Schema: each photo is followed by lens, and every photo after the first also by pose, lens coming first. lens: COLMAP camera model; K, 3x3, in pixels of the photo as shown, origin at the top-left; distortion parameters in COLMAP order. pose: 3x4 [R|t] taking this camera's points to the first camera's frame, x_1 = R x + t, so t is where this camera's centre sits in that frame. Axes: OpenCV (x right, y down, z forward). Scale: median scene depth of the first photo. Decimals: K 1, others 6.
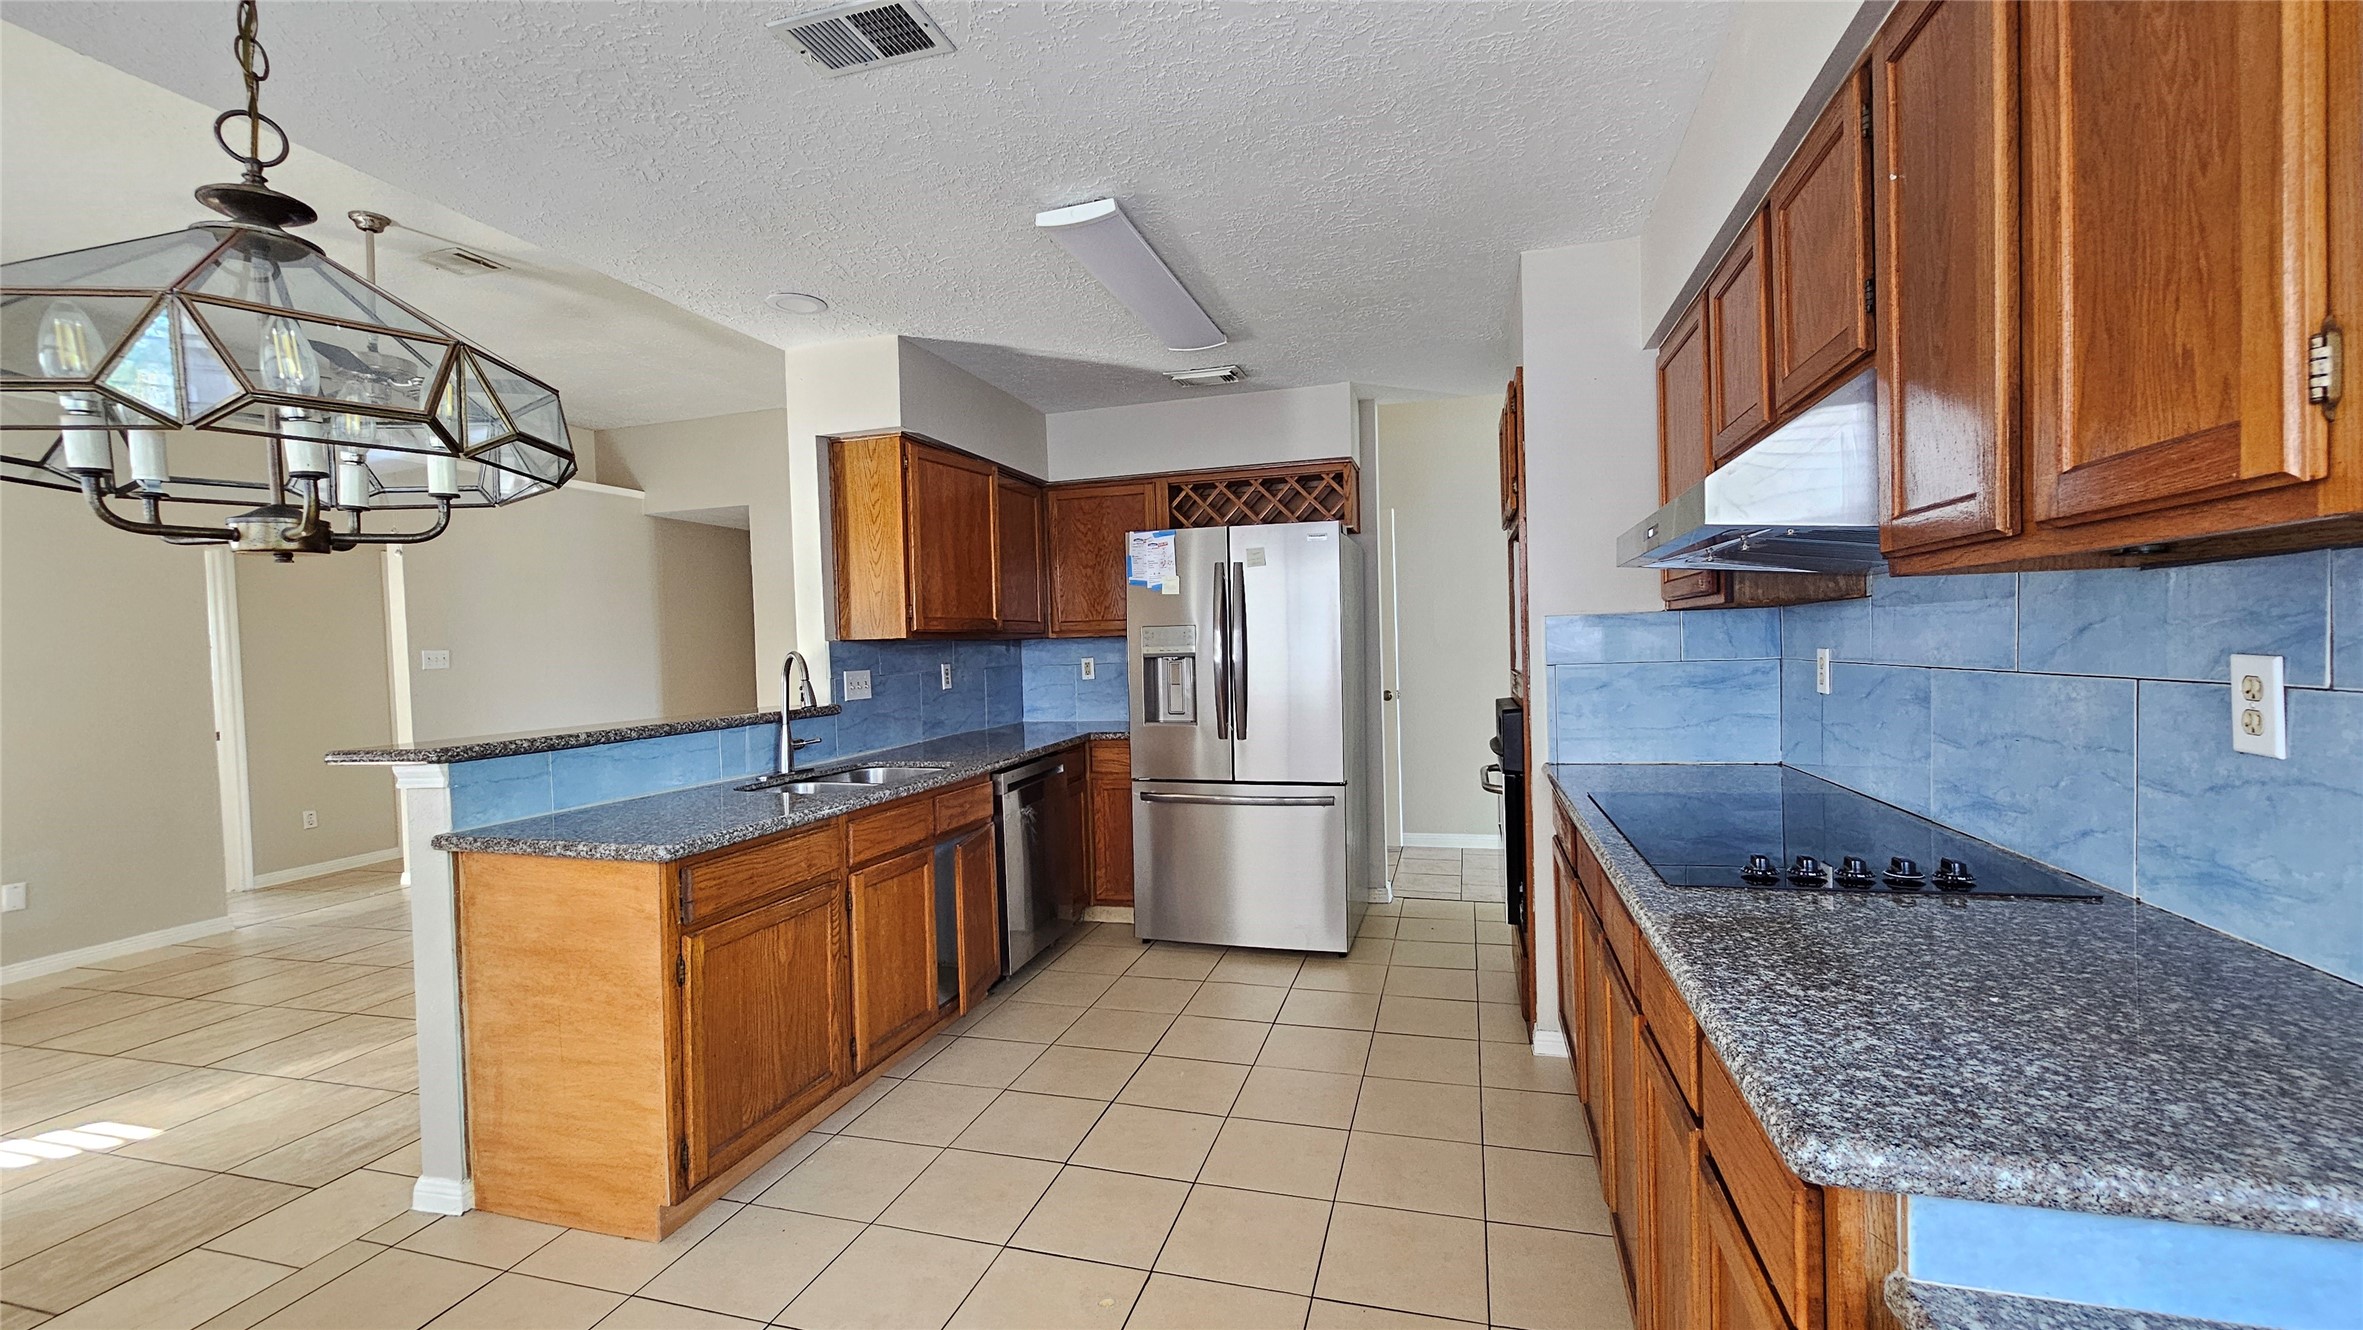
lens RADIAL K [[971.4, 0, 1186.0], [0, 971.4, 667.0], [0, 0, 1]] dist [-0.003231, -0.000936]
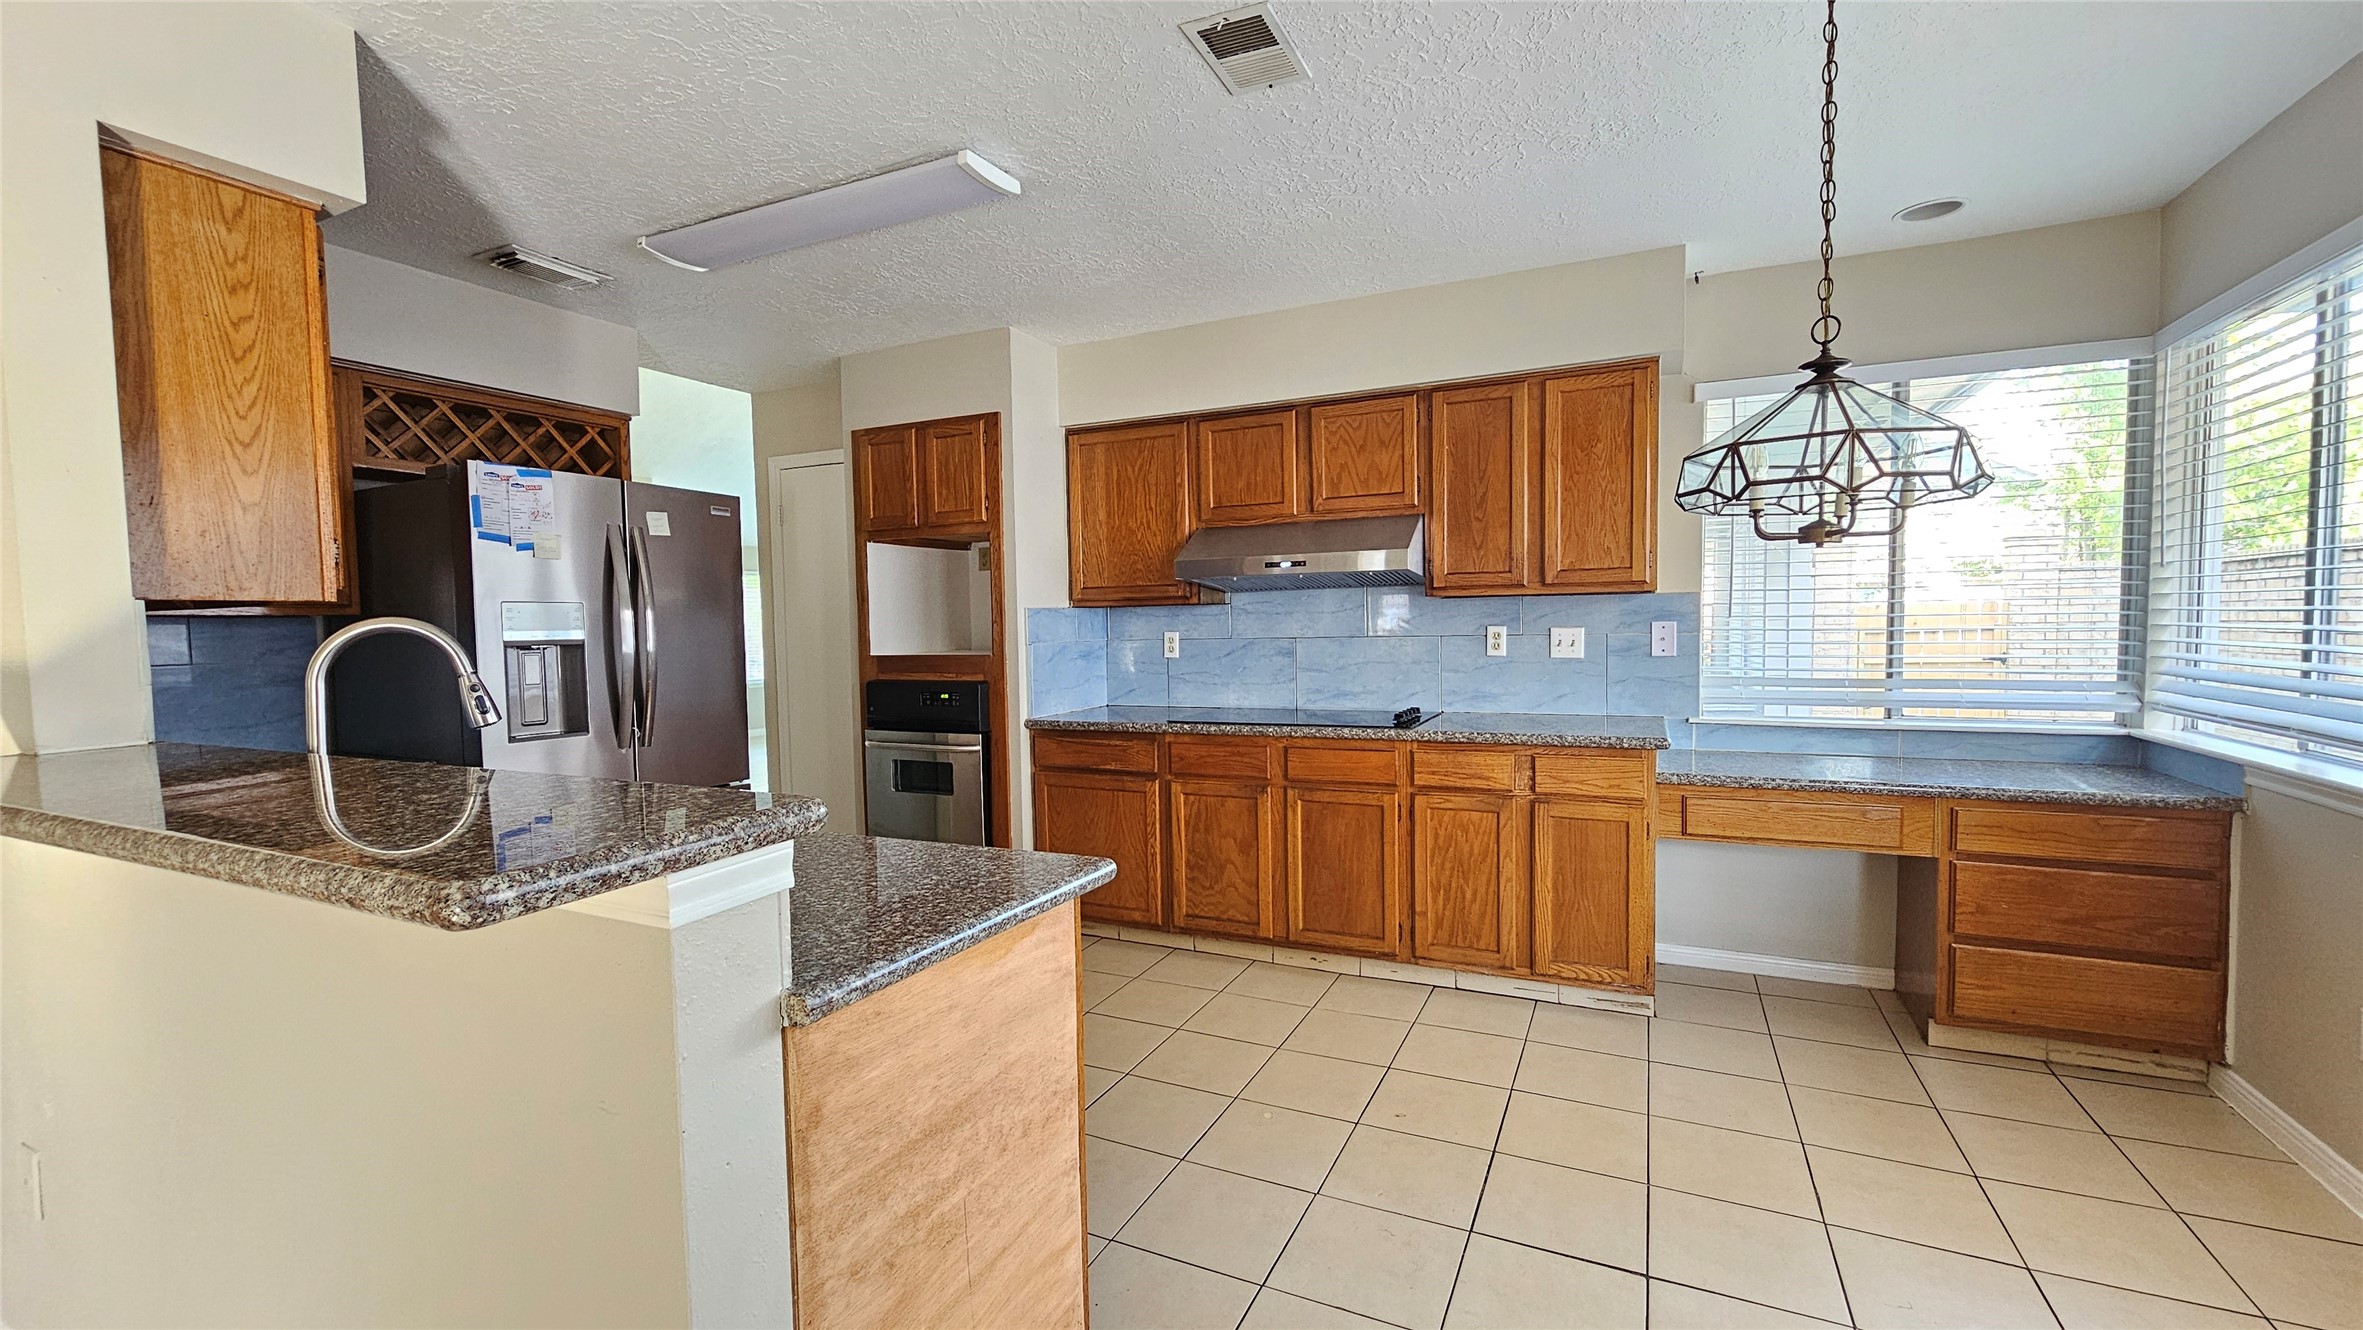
lens RADIAL K [[971.4, 0, 1187.7], [0, 971.4, 668.6], [0, 0, 1]] dist [-0.003231, -0.000936]
pose [[0.161921, -0.020479, 0.986591, -1.032748], [0.034735, 0.999283, 0.015041, 0.020620], [-0.986192, 0.031834, 0.162516, 0.653921]]
